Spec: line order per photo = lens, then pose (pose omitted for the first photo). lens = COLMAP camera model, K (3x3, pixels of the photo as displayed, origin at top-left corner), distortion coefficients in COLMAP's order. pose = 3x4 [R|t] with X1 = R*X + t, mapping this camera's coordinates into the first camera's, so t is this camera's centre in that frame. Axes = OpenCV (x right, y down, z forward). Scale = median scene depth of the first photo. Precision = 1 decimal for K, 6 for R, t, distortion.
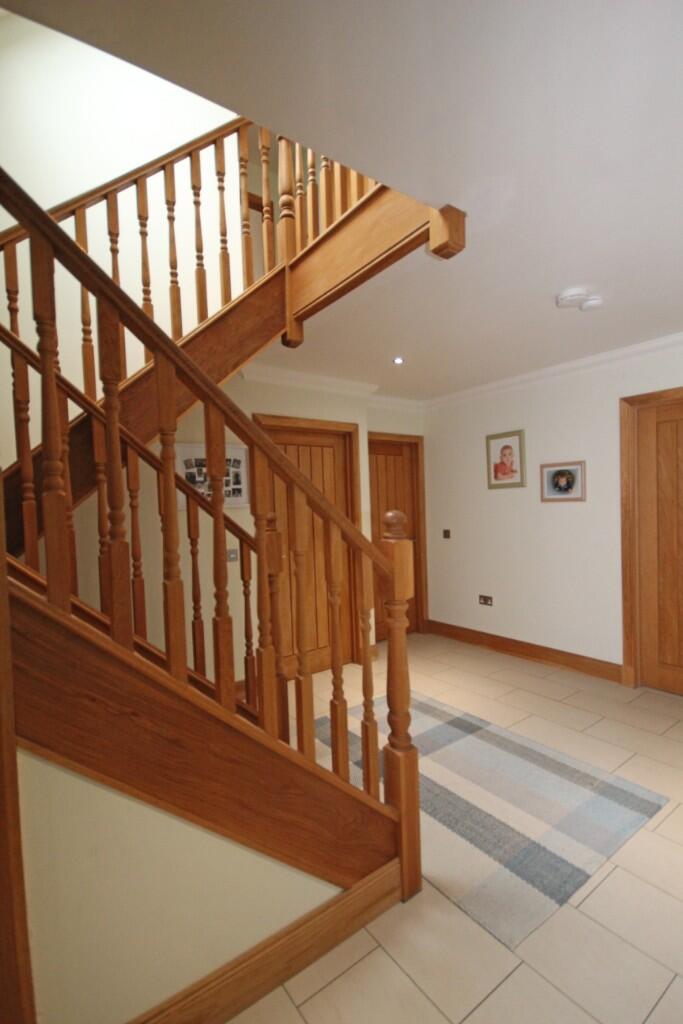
lens RADIAL K [[474.3, 0, 342.3], [0, 474.3, 516.8], [0, 0, 1]] dist [0.001220, -0.001189]
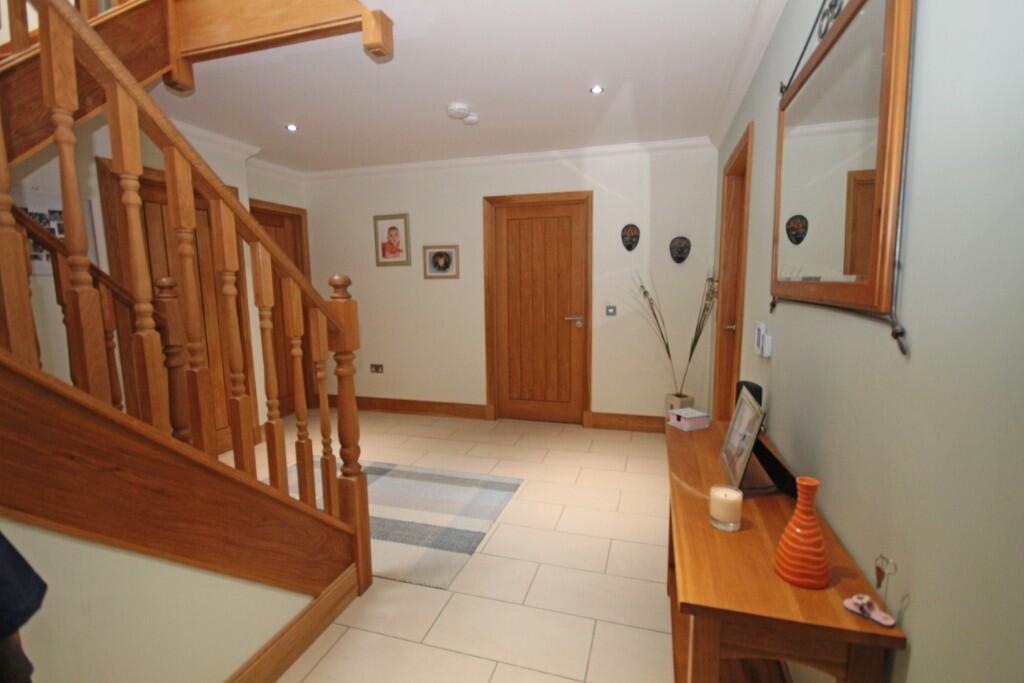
lens RADIAL K [[474.3, 0, 518.0], [0, 474.3, 342.1], [0, 0, 1]] dist [0.001220, -0.001189]
pose [[0.798838, -0.054014, 0.599117, -0.156641], [0.000880, 0.996064, 0.088628, 0.031431], [-0.601546, -0.070273, 0.795741, -0.113819]]
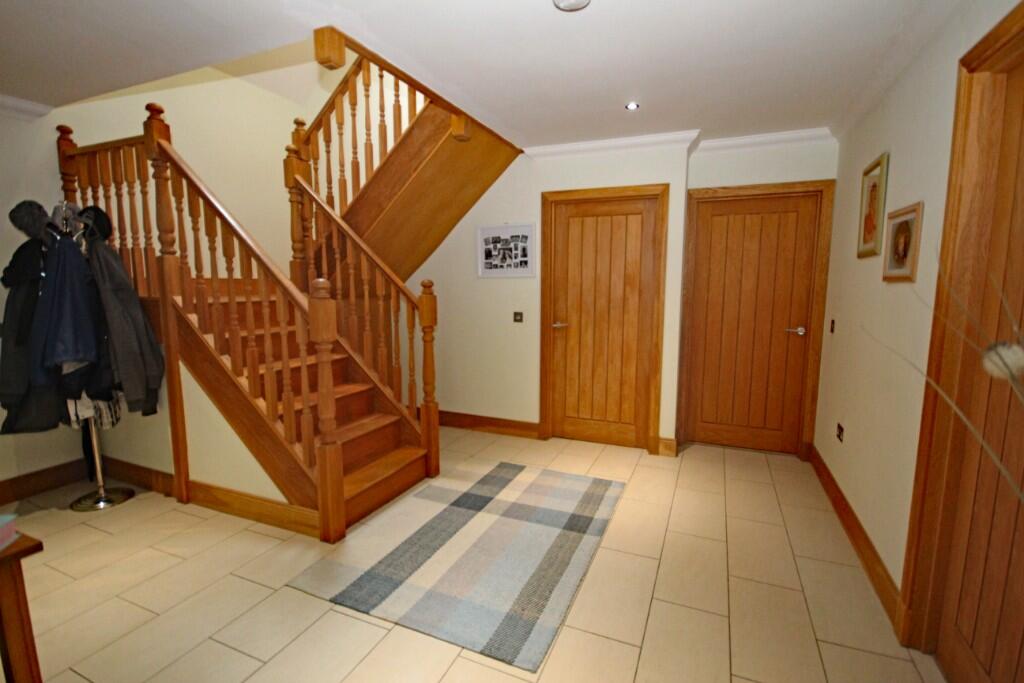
lens RADIAL K [[474.3, 0, 518.0], [0, 474.3, 342.1], [0, 0, 1]] dist [0.001220, -0.001189]
pose [[0.510036, 0.141417, -0.848449, 1.040876], [-0.044213, 0.989399, 0.138331, -0.028785], [0.859016, -0.033041, 0.510881, 0.503390]]
